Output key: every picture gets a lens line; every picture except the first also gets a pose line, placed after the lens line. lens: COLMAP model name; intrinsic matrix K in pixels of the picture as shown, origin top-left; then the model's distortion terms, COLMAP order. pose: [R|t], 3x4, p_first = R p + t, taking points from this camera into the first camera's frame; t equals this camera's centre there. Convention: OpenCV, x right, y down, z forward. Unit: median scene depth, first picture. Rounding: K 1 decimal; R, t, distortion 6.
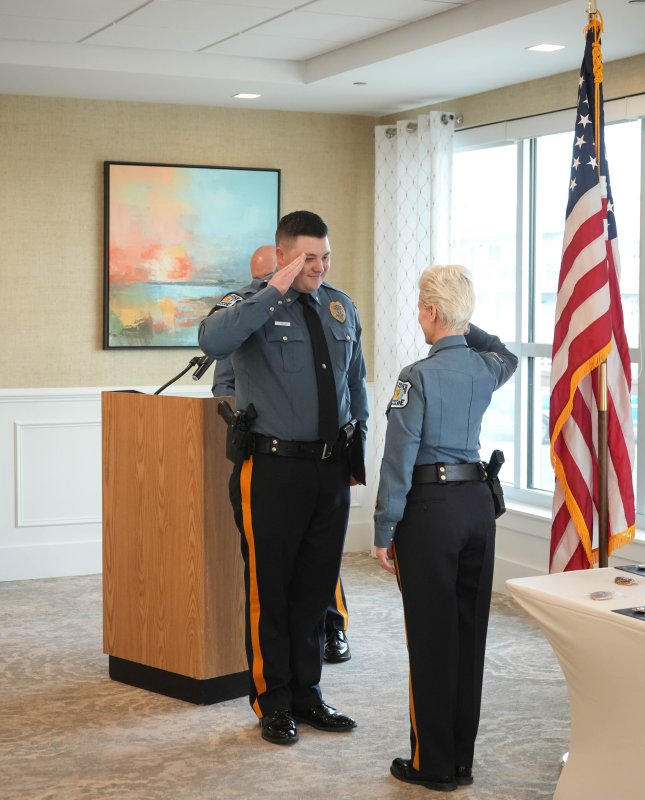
lens RADIAL K [[1537.0, 0, 296.5], [0, 1537.0, 314.1], [0, 0, 1]] dist [0.053528, -0.017270]
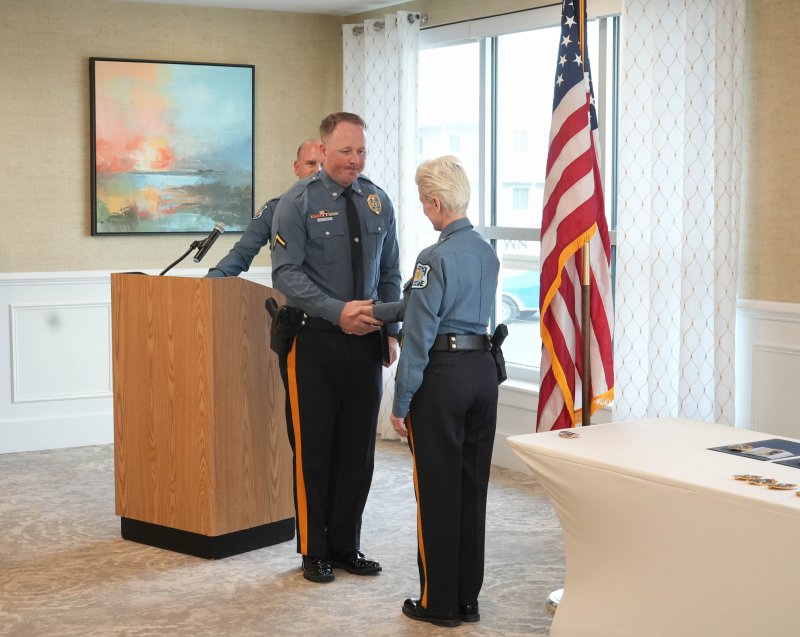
lens RADIAL K [[1468.6, 0, 316.5], [0, 1468.6, 250.8], [0, 0, 1]] dist [0.053990, -0.166906]
pose [[0.998184, -0.008039, 0.059702, -0.047787], [0.006097, 0.999449, 0.032636, 0.001981], [-0.059931, -0.032213, 0.997683, -0.034484]]
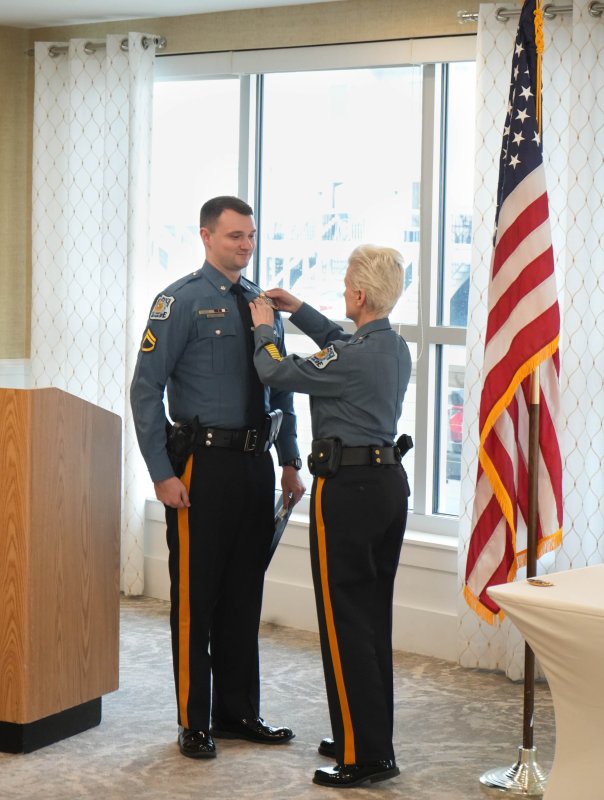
lens RADIAL K [[2087.1, 0, 273.2], [0, 2087.1, 235.8], [0, 0, 1]] dist [-0.093181, 0.499422]
pose [[0.944494, 0.020465, 0.327891, -0.305652], [-0.018213, 0.999785, -0.009936, -0.019857], [-0.328024, 0.003413, 0.944663, -0.114993]]
